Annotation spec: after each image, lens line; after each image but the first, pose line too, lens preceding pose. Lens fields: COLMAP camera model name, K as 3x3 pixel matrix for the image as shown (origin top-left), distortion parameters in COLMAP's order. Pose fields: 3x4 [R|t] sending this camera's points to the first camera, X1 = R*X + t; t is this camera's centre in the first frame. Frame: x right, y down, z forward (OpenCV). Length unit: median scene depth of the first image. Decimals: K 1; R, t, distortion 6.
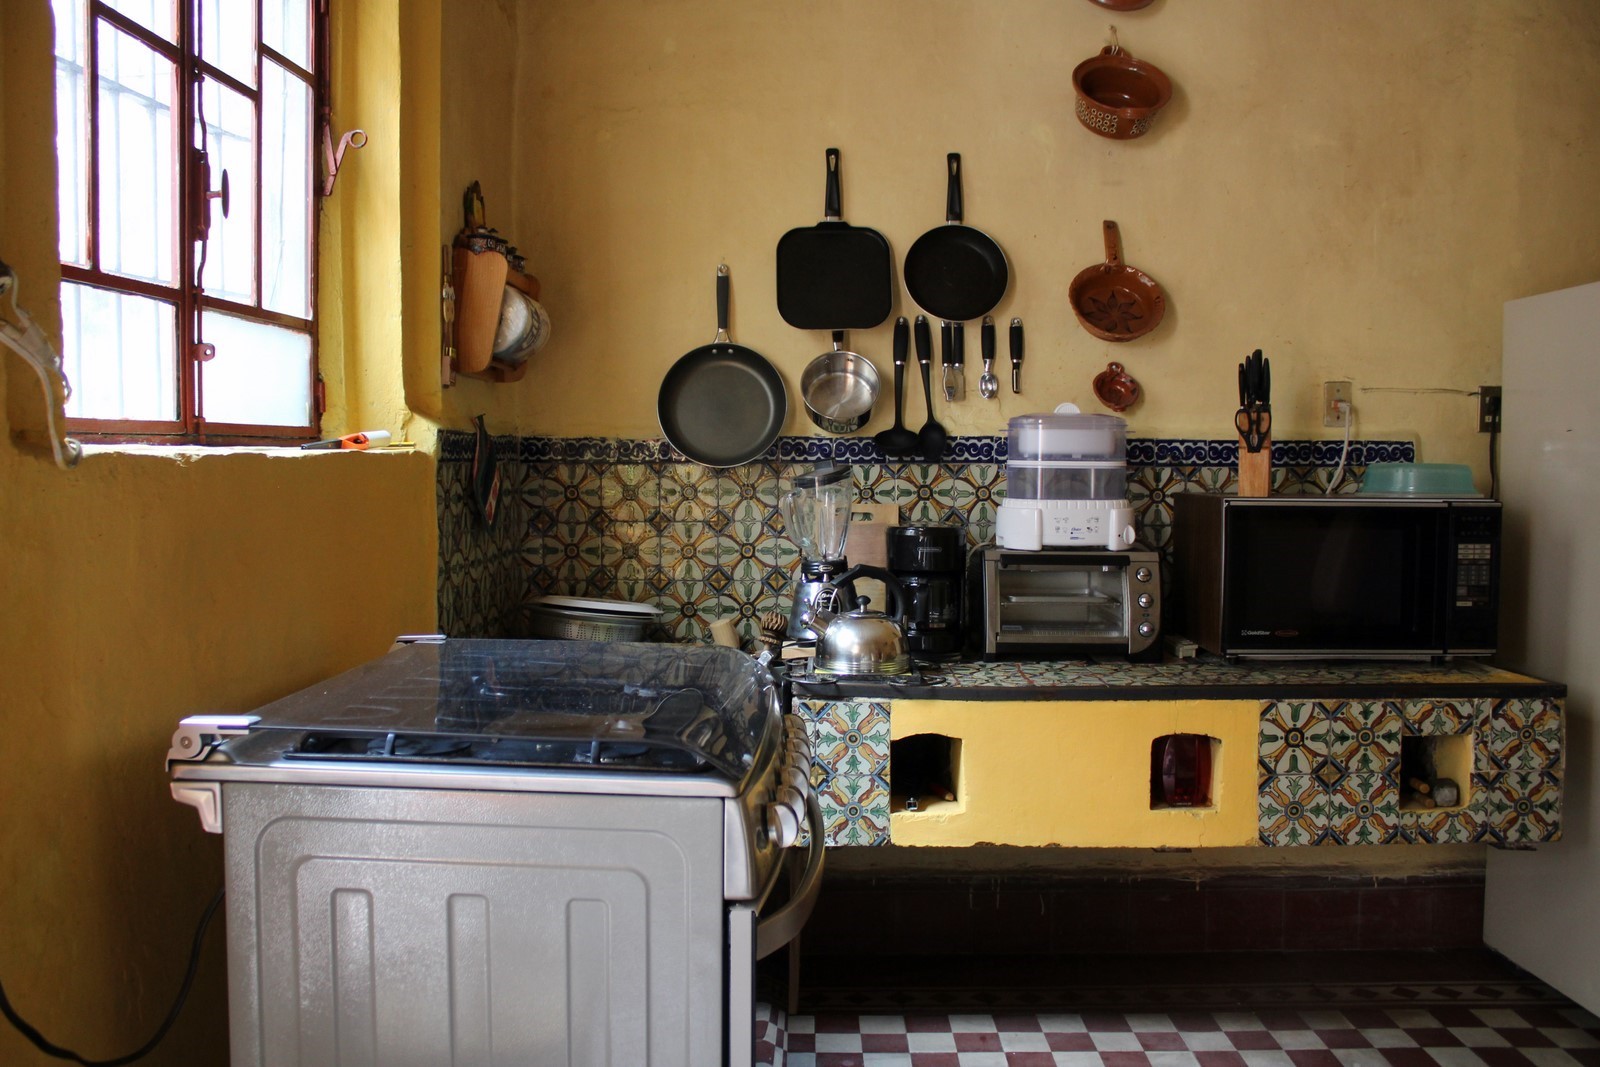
lens RADIAL K [[1328.9, 0, 800.0], [0, 1328.9, 533.5], [0, 0, 1]] dist [-0.174072, 0.159418]
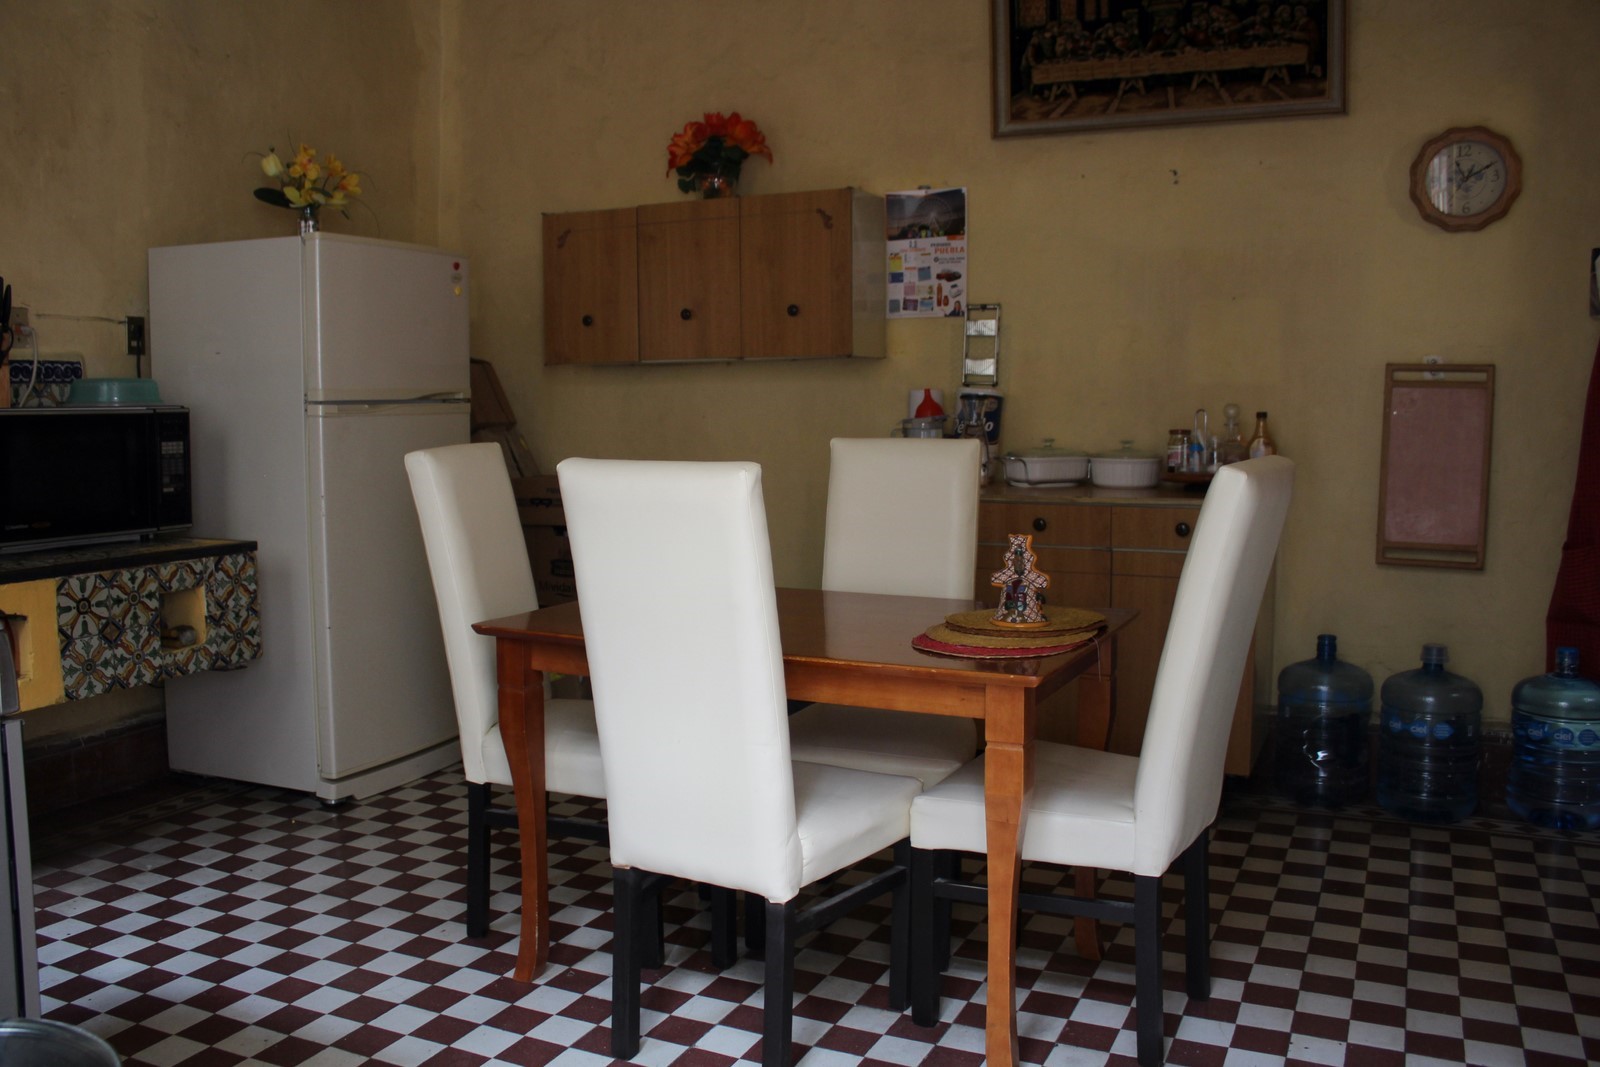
lens RADIAL K [[1328.9, 0, 800.0], [0, 1328.9, 533.5], [0, 0, 1]] dist [-0.174072, 0.159418]
pose [[0.401001, -0.097901, 0.910831, -0.419925], [0.048984, 0.995142, 0.085398, 0.021792], [-0.914767, 0.010371, 0.403848, -0.085175]]
